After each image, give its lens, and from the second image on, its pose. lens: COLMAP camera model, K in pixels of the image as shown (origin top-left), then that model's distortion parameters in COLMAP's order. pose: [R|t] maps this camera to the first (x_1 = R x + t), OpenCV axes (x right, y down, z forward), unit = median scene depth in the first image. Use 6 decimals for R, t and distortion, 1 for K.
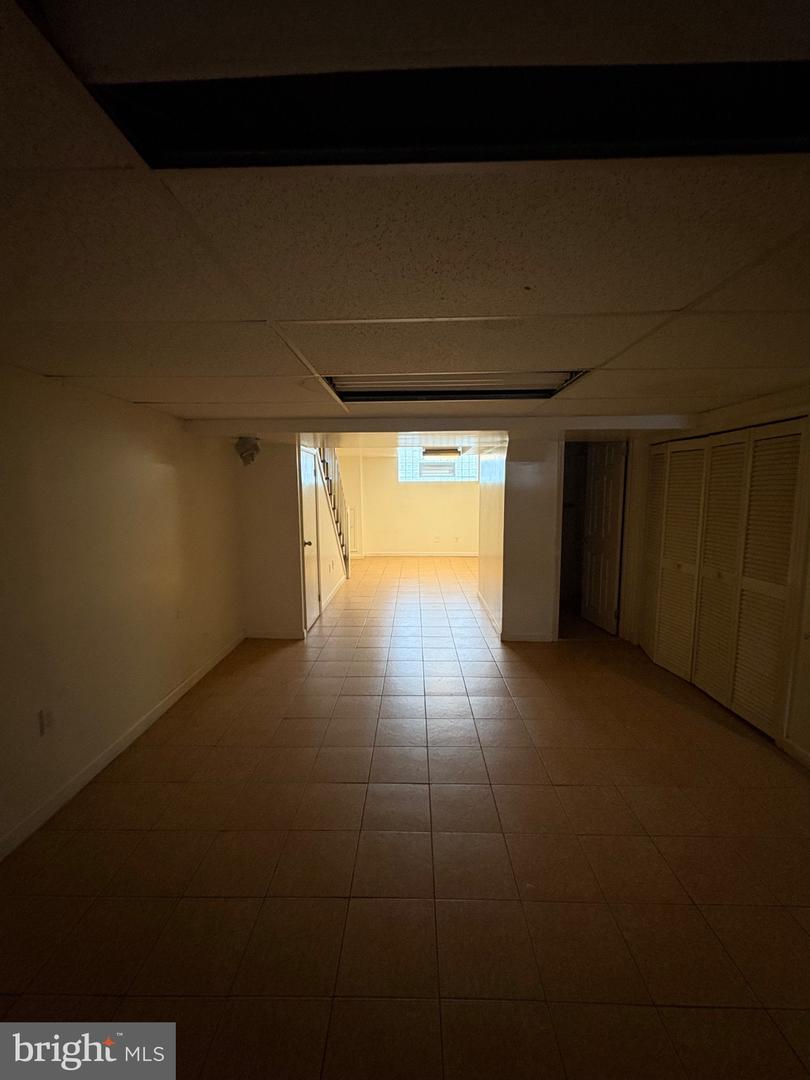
lens RADIAL K [[430.9, 0, 405.9], [0, 430.9, 544.1], [0, 0, 1]] dist [0.000719, 0.000147]
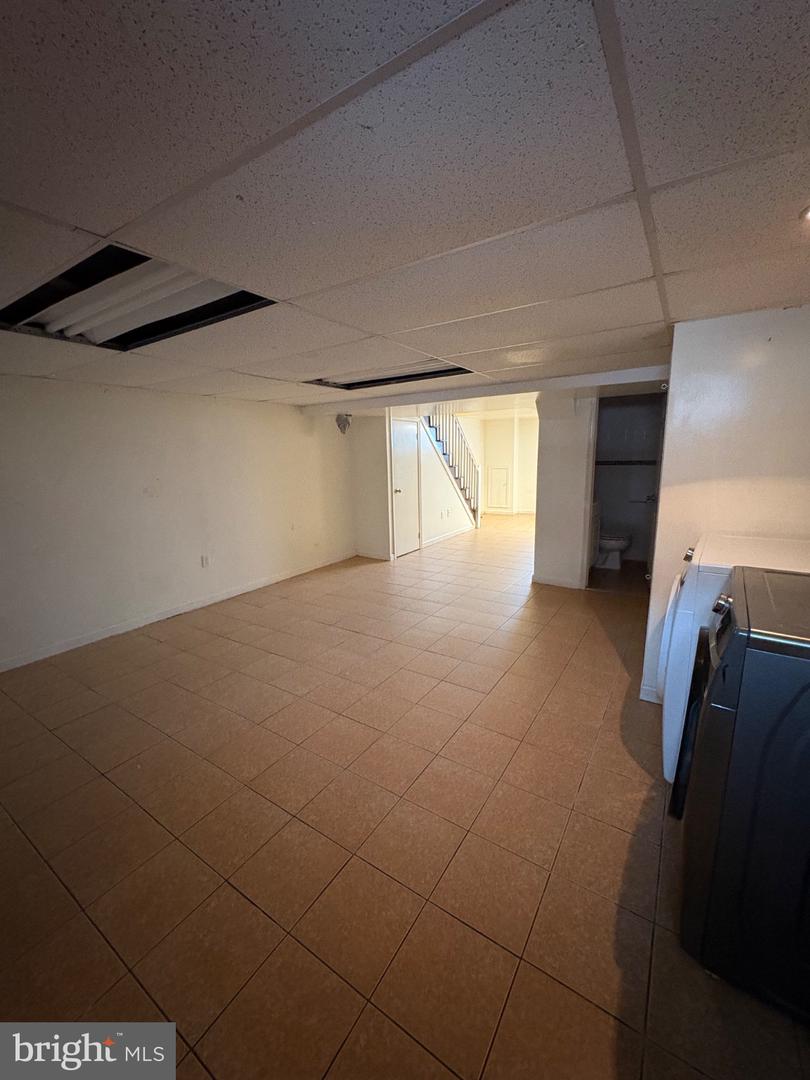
lens RADIAL K [[430.9, 0, 400.9], [0, 430.9, 538.9], [0, 0, 1]] dist [0.000719, 0.000147]
pose [[0.843446, 0.088224, -0.529919, 0.523593], [-0.050882, 0.995108, 0.084685, 0.034065], [0.534798, -0.044464, 0.843809, -0.128757]]
